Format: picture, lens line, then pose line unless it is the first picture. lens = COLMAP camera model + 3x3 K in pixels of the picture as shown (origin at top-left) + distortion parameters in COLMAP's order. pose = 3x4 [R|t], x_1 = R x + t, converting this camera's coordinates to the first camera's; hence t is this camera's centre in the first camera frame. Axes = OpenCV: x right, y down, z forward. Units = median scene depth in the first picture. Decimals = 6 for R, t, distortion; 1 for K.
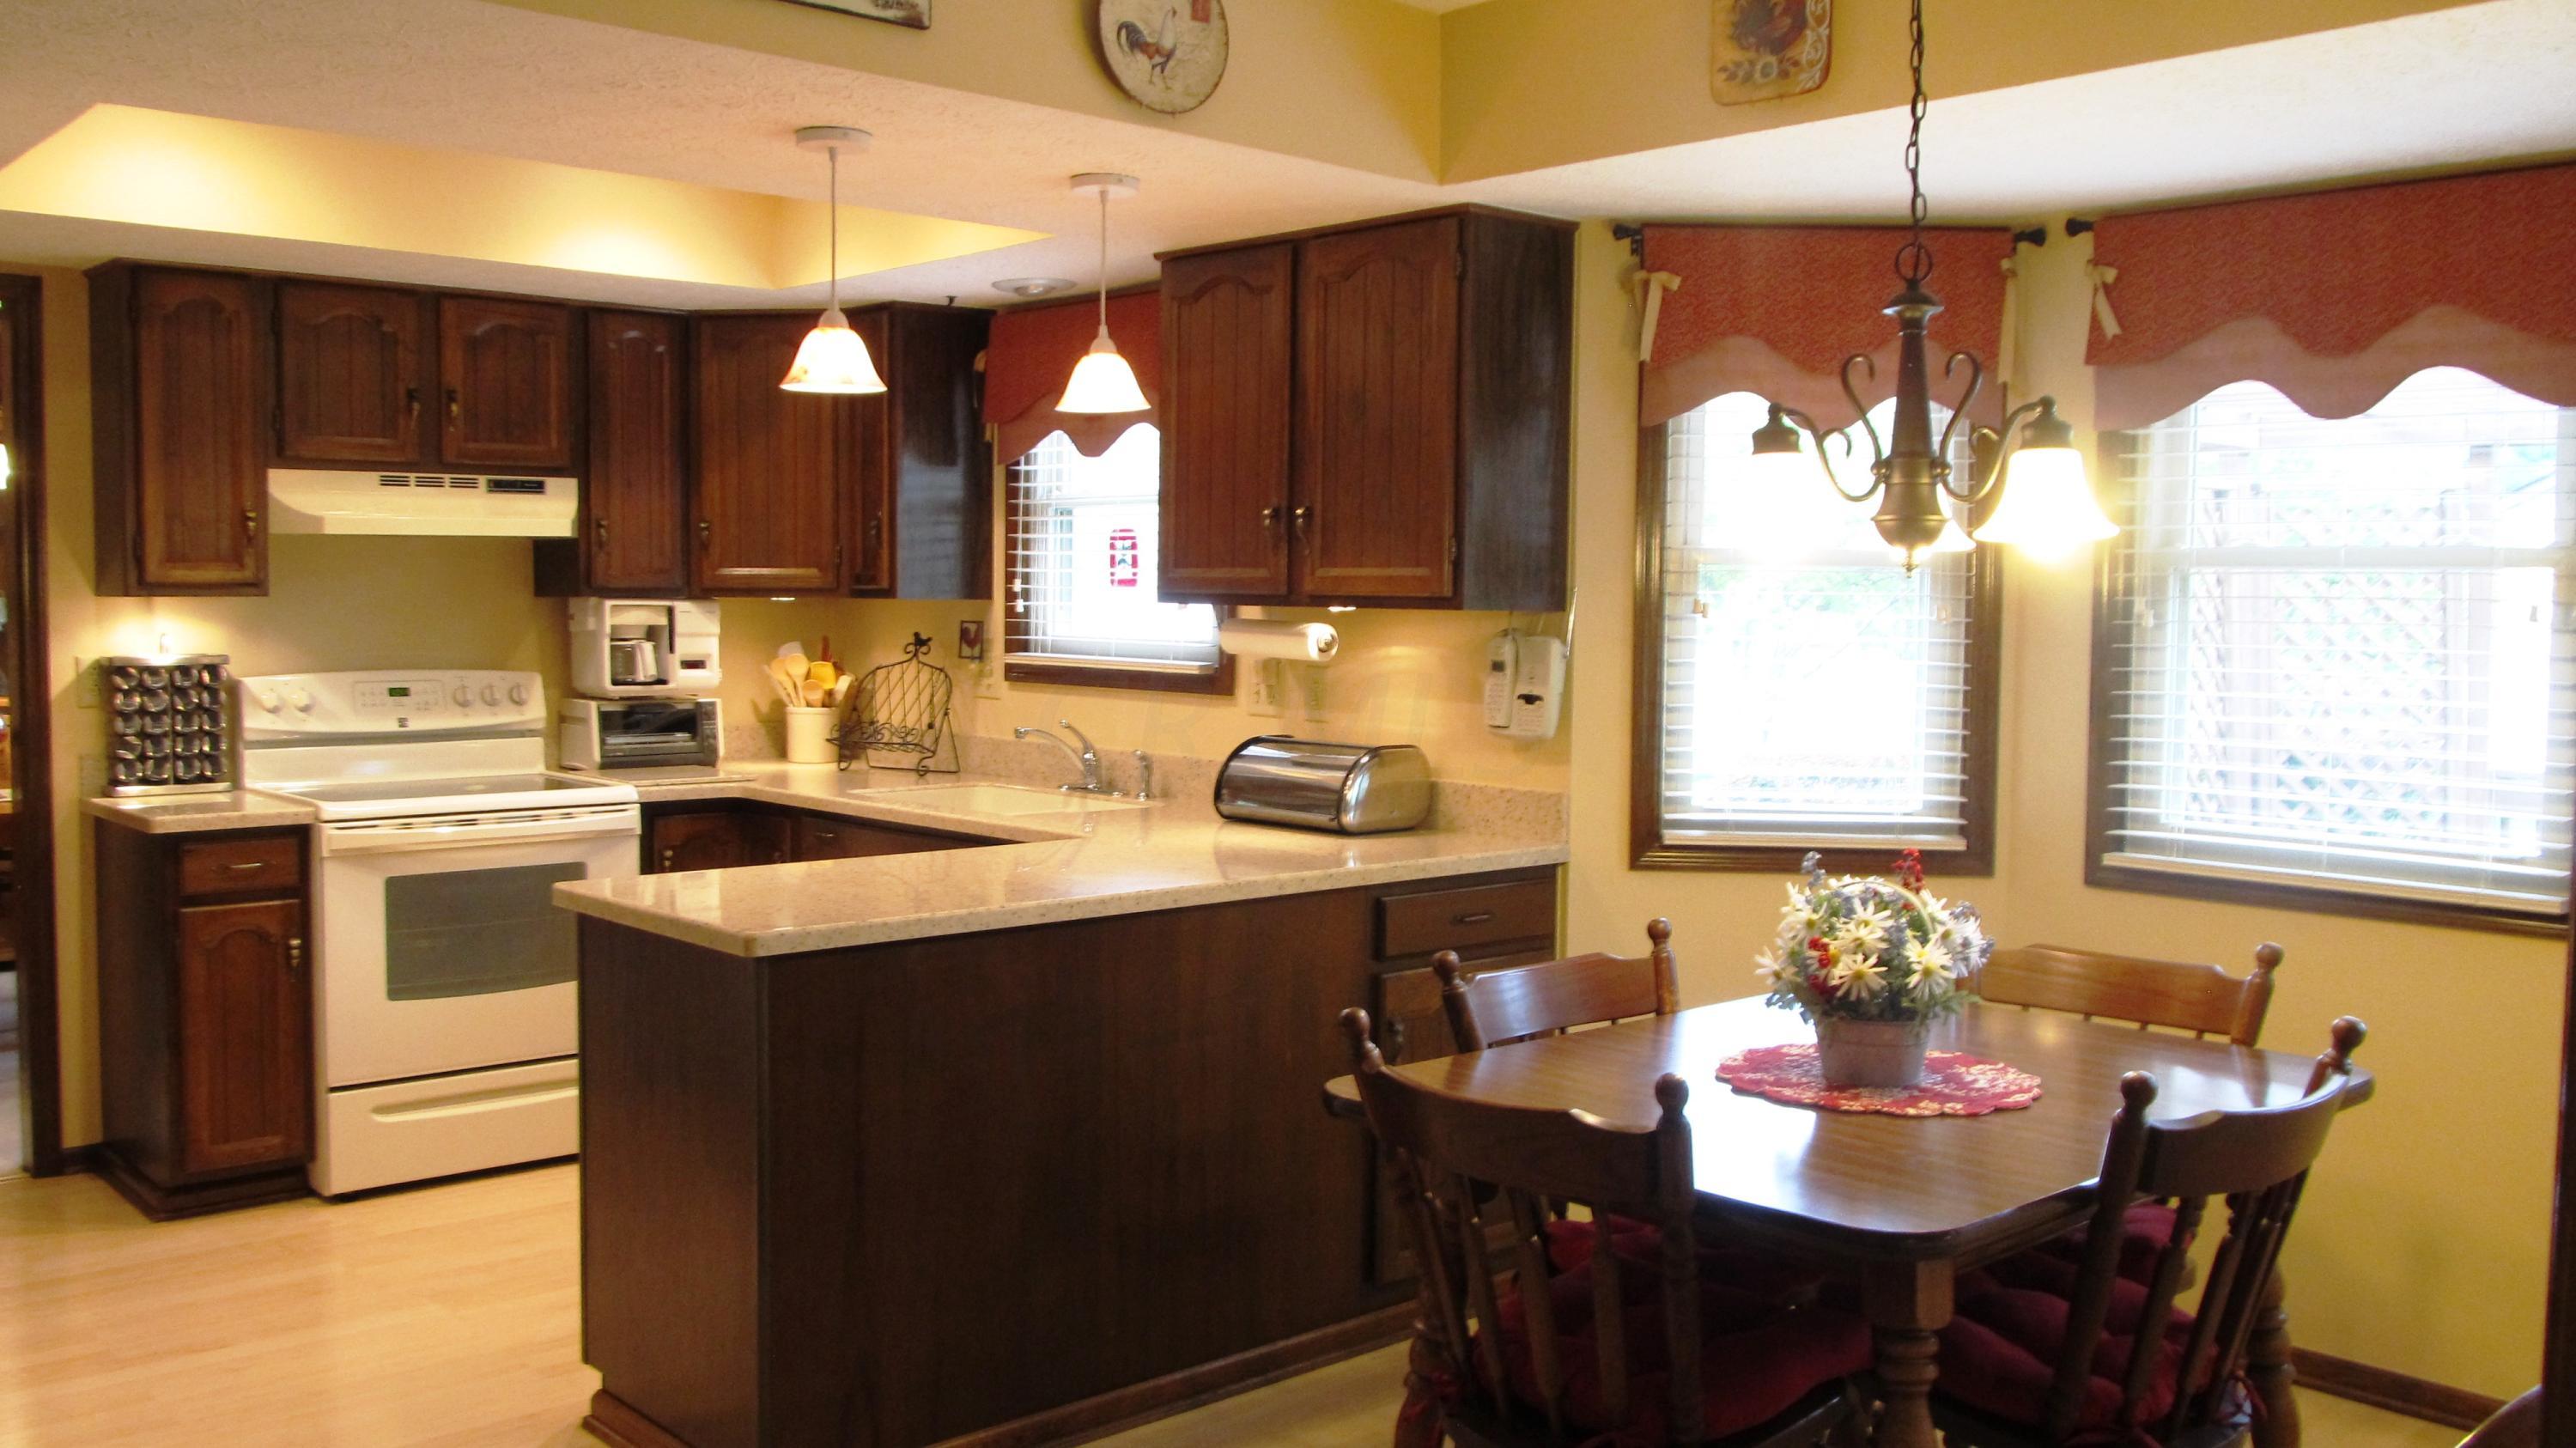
lens RADIAL K [[2140.4, 0, 1297.1], [0, 2140.4, 721.2], [0, 0, 1]] dist [-0.060203, 0.028988]
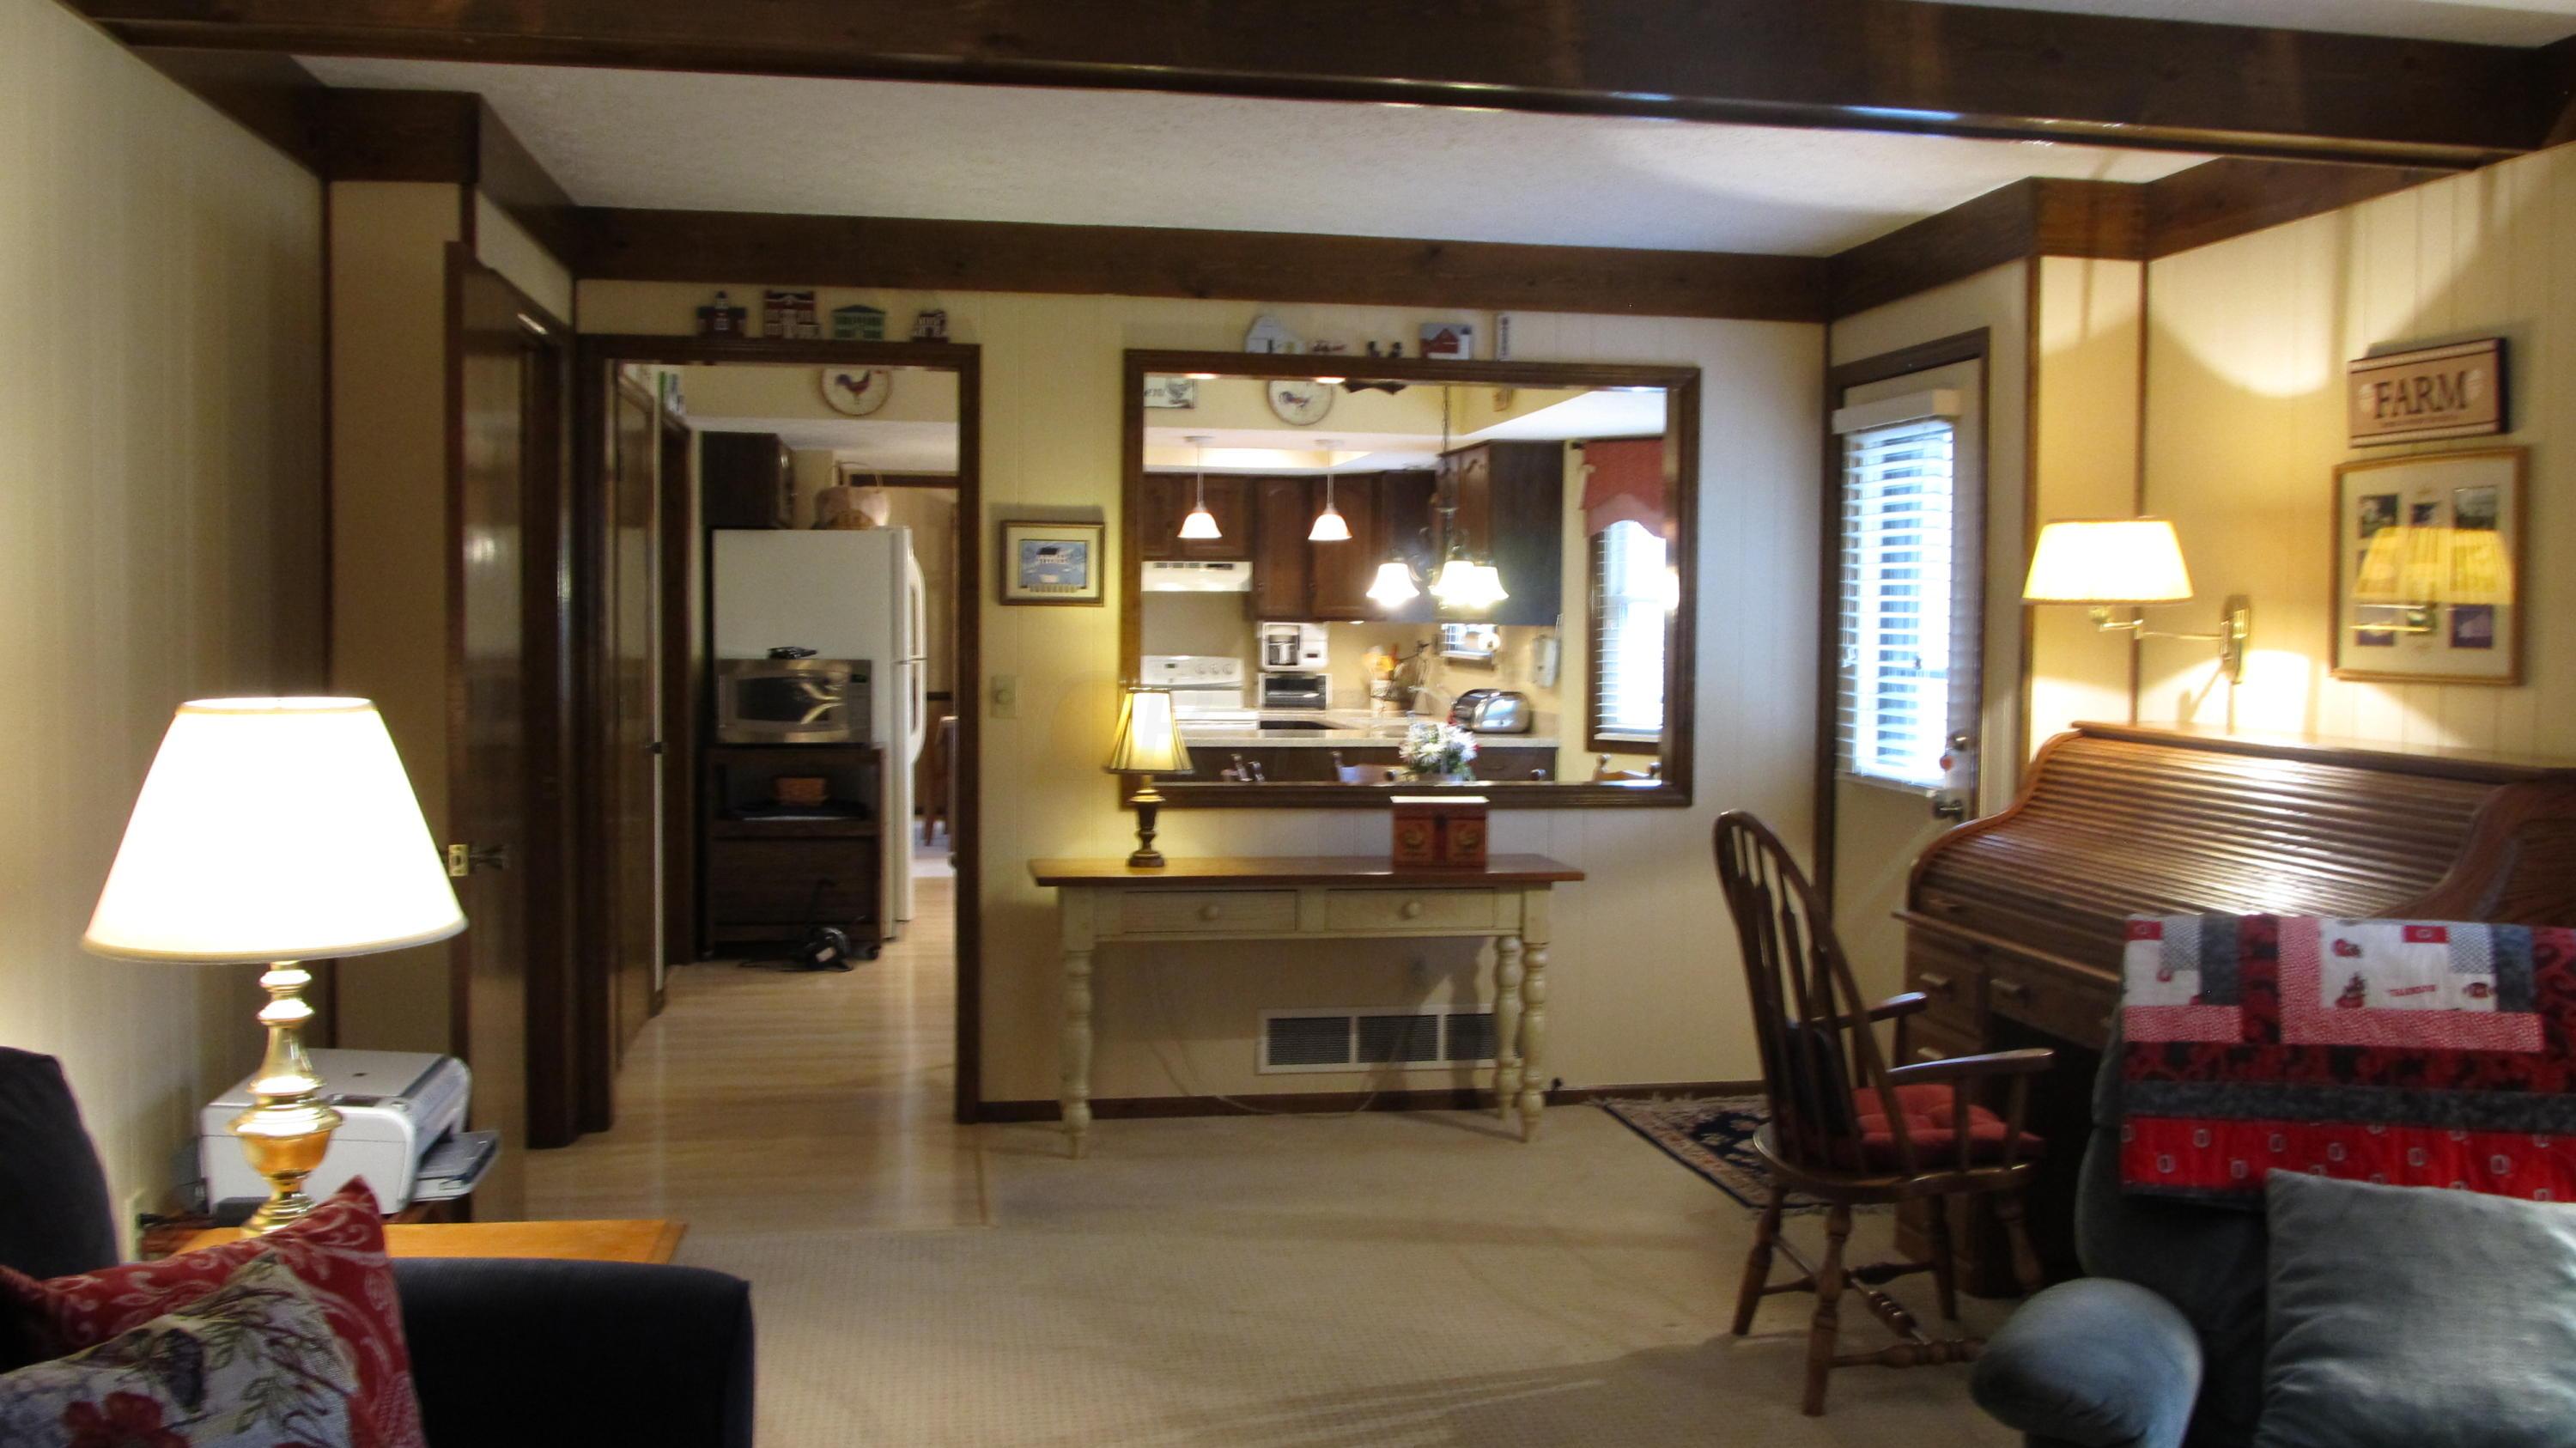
lens RADIAL K [[2140.4, 0, 1292.7], [0, 2140.4, 736.7], [0, 0, 1]] dist [-0.060203, 0.028988]
pose [[0.839594, 0.028125, -0.542486, 0.888327], [-0.033623, 0.999435, -0.000221, 0.056398], [0.542173, 0.018426, 0.840065, -0.759346]]
